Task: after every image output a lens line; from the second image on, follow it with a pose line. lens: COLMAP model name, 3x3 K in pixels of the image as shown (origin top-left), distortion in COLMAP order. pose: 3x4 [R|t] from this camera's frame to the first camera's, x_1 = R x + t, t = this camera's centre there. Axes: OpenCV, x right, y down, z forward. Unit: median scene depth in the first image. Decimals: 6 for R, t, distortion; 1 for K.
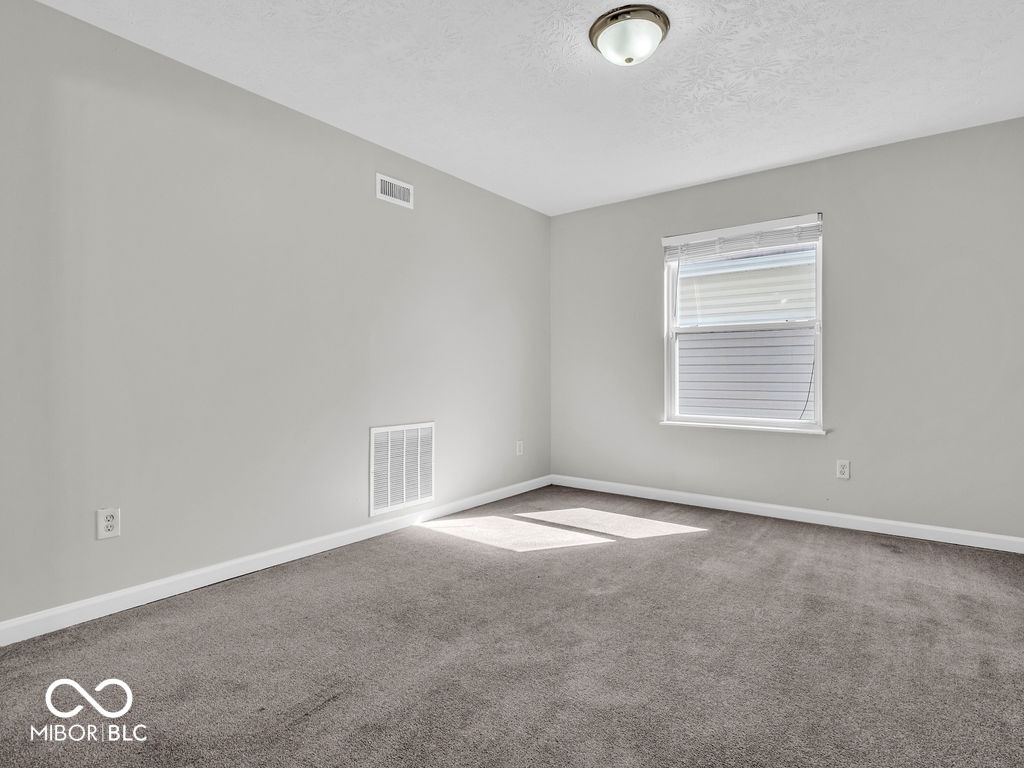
lens RADIAL K [[531.8, 0, 510.2], [0, 531.8, 370.8], [0, 0, 1]] dist [-0.007997, -0.002153]
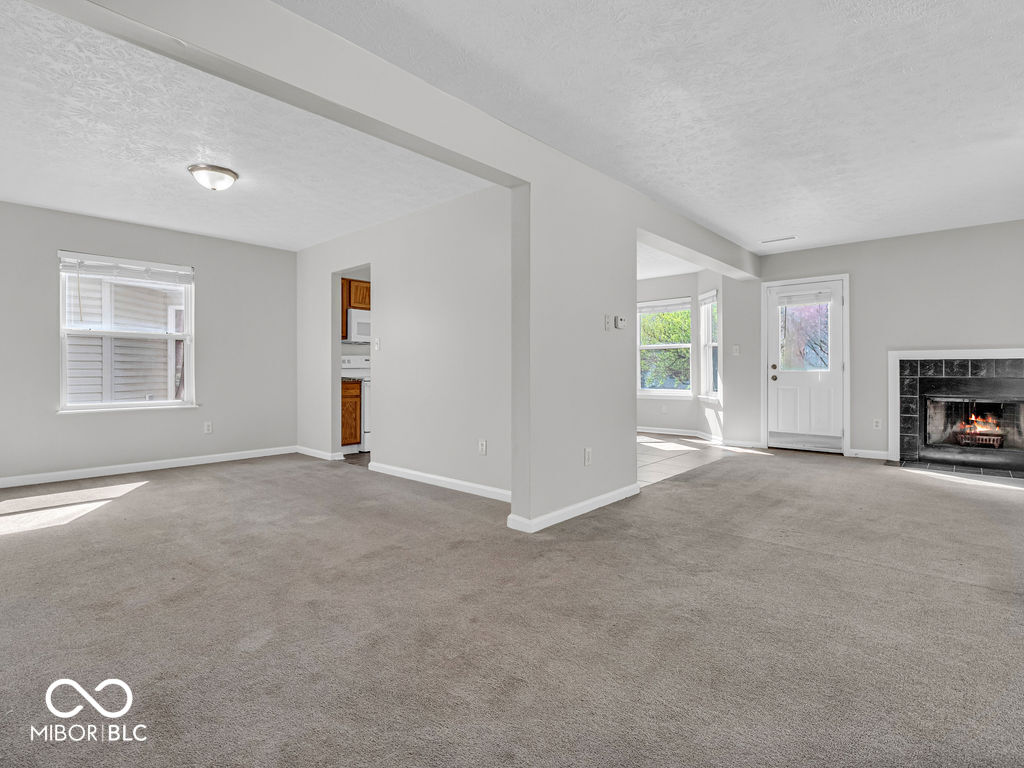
lens RADIAL K [[512.9, 0, 512.3], [0, 512.9, 369.0], [0, 0, 1]] dist [-0.013440, -0.001352]
pose [[0.073838, 0.001558, 0.997269, -0.836674], [-0.004940, 0.999987, -0.001196, 0.000220], [-0.997258, -0.004838, 0.073845, -0.057944]]
